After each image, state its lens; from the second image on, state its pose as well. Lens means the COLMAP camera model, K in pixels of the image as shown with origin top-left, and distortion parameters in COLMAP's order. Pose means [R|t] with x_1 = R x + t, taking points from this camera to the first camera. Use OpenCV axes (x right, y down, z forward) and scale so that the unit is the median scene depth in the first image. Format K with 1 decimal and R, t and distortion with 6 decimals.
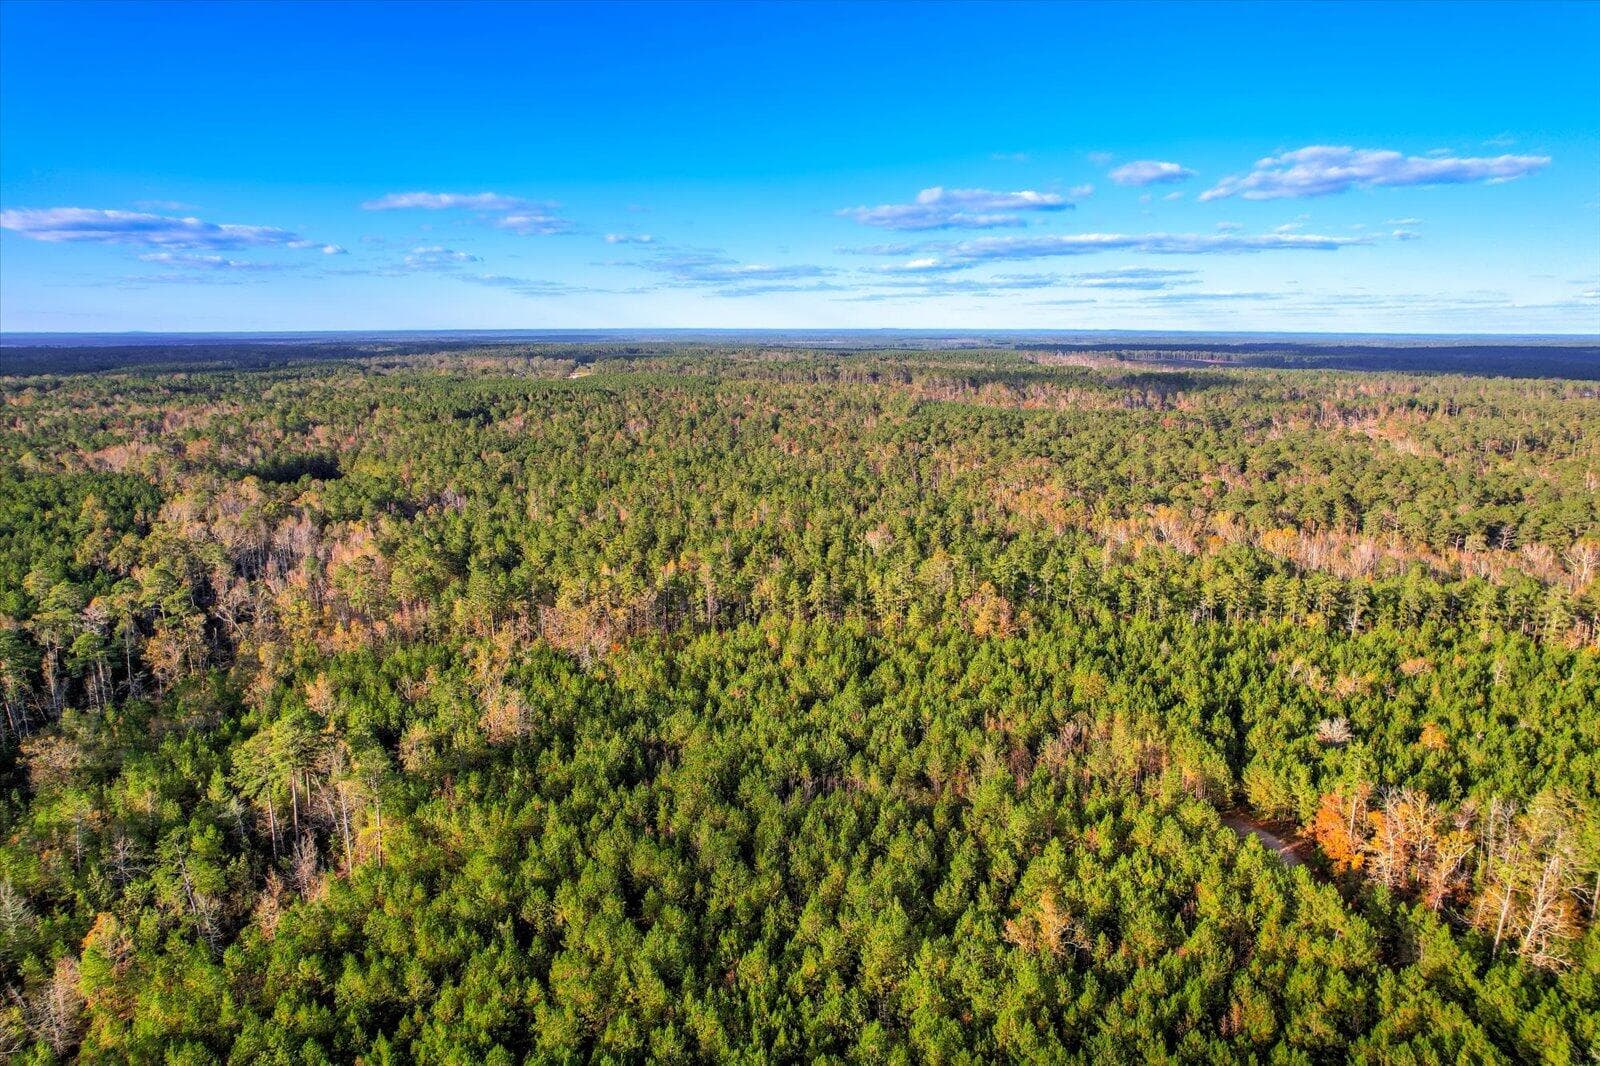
lens RADIAL K [[1018.4, 0, 808.4], [0, 1018.4, 568.2], [0, 0, 1]] dist [-0.071740, 0.060950]
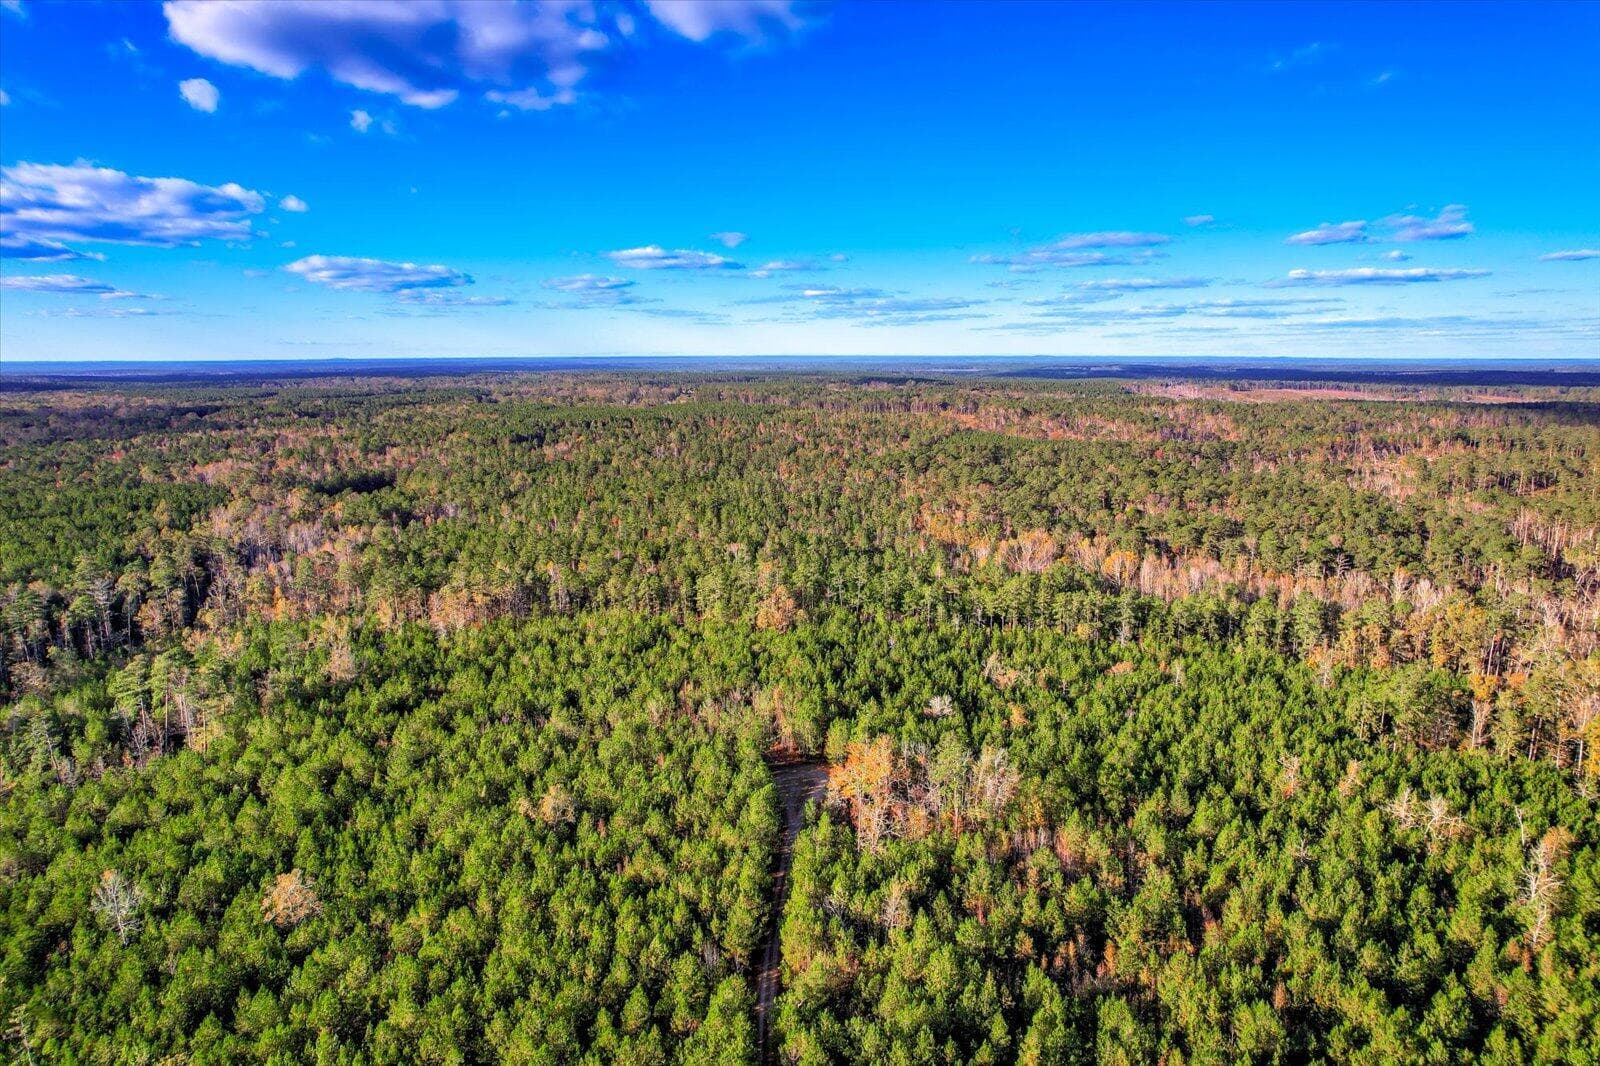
lens RADIAL K [[1018.4, 0, 808.4], [0, 1018.4, 568.2], [0, 0, 1]] dist [-0.071740, 0.060950]
pose [[0.988849, 0.028699, -0.146131, 0.240244], [-0.032422, 0.999206, -0.023160, 0.013028], [0.145350, 0.027640, 0.988994, -0.112397]]
